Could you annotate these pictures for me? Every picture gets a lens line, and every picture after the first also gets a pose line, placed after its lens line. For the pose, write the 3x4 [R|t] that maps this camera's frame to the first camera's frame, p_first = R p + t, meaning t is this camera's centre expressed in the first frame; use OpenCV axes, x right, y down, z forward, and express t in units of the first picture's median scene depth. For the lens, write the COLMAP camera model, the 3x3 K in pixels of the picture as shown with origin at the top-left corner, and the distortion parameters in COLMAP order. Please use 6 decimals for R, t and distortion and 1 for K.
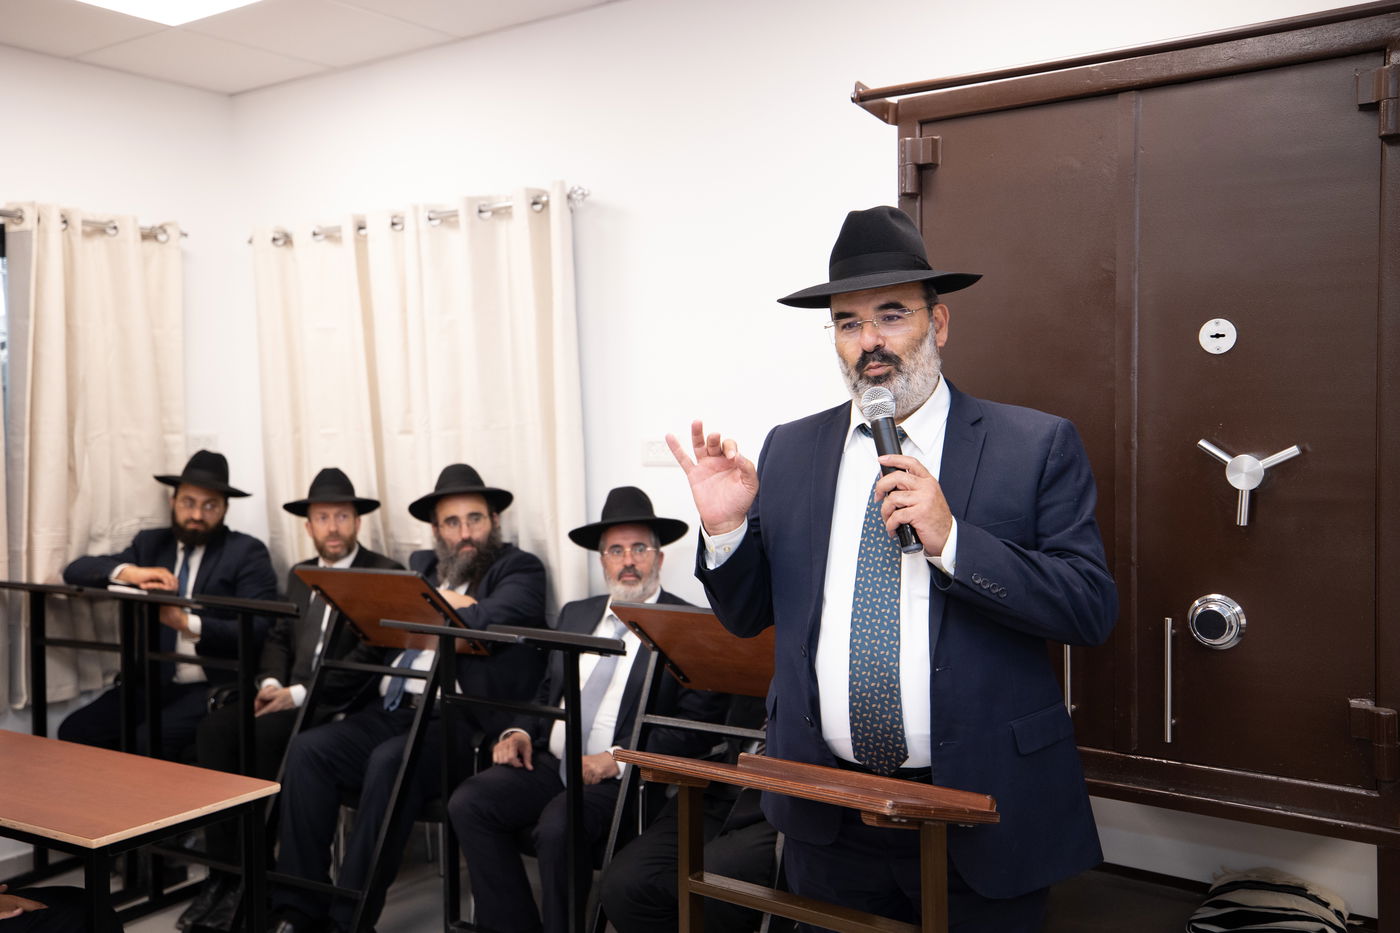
lens RADIAL K [[1411.8, 0, 700.0], [0, 1411.8, 466.5], [0, 0, 1]] dist [-0.000808, -0.000668]
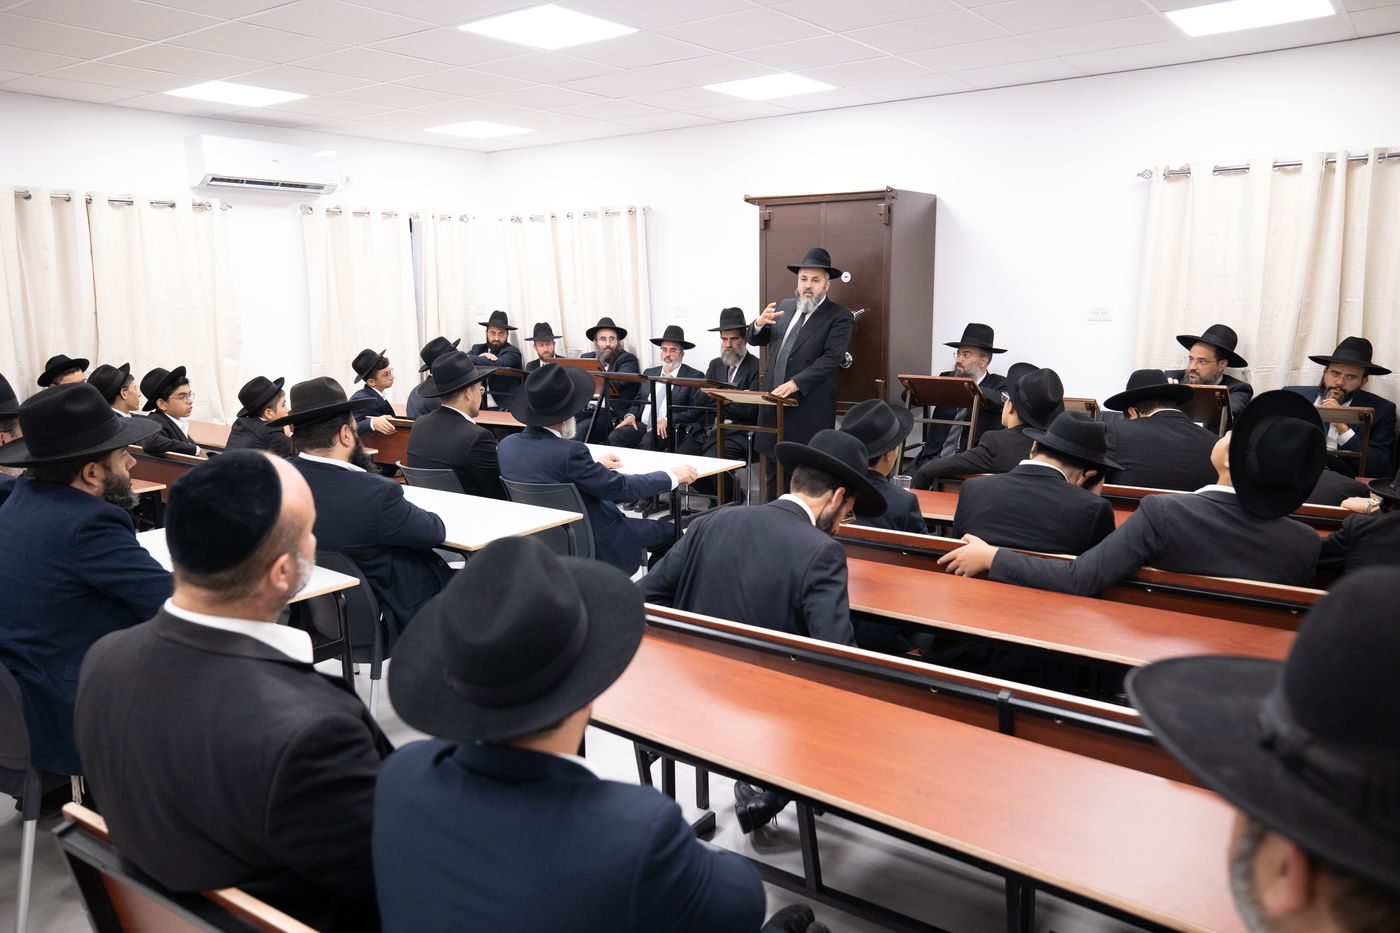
lens RADIAL K [[1061.3, 0, 700.0], [0, 1061.3, 466.5], [0, 0, 1]] dist [0.056246, -0.004387]
pose [[0.999936, -0.011159, 0.002104, -0.001956], [0.010755, 0.990095, 0.139985, -0.000921], [-0.003645, -0.139953, 0.990151, -0.940353]]
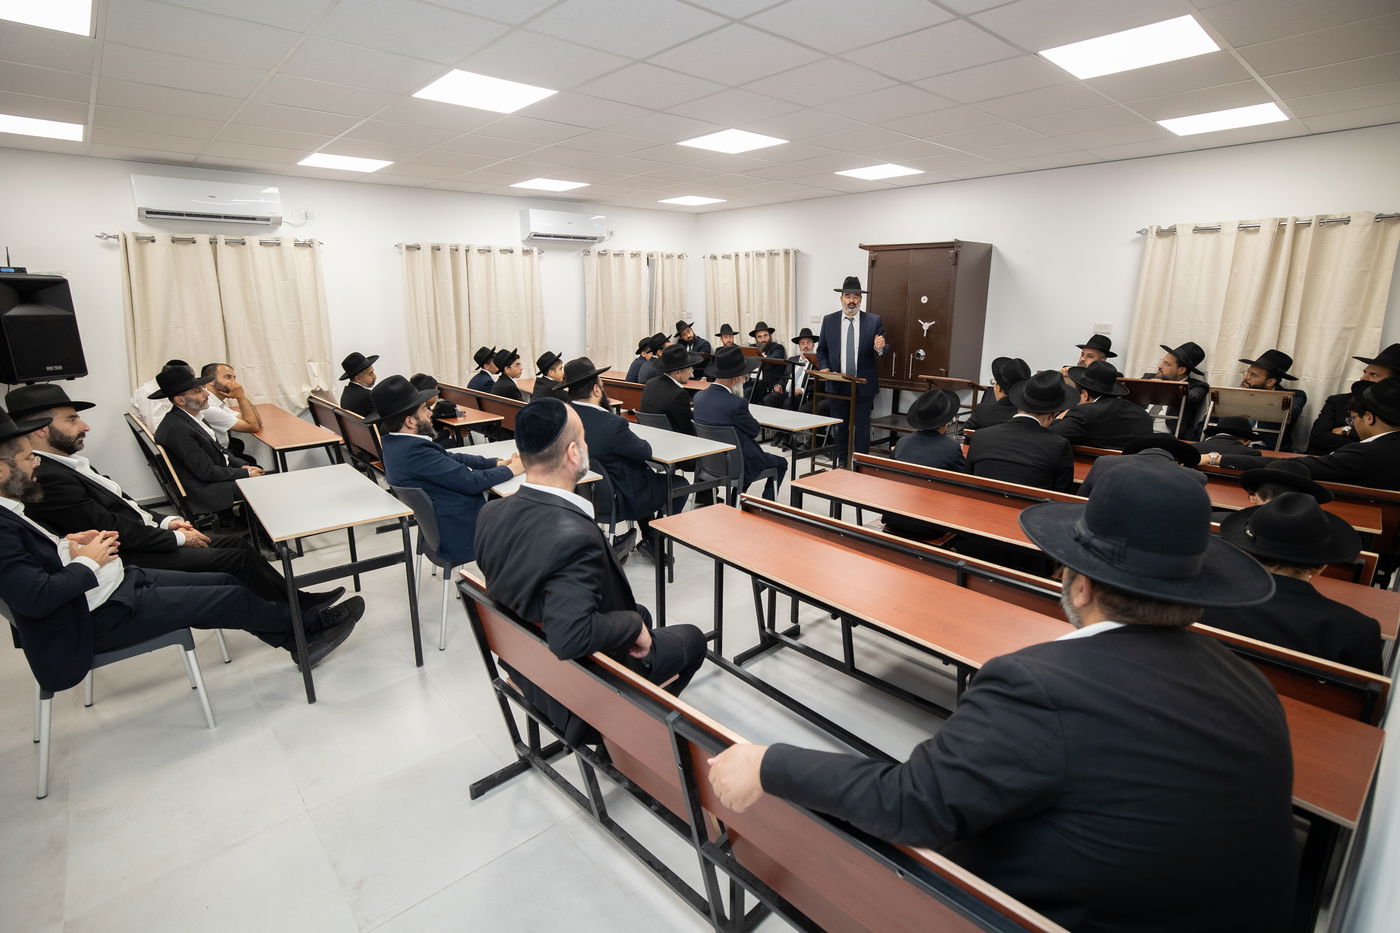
lens RADIAL K [[680.2, 0, 707.6], [0, 680.2, 472.6], [0, 0, 1]] dist [0.023911, 0.000413]
pose [[0.984600, 0.053674, -0.166379, 0.015770], [-0.016125, 0.975529, 0.219279, -0.004665], [0.174077, -0.213219, 0.961371, -0.972578]]
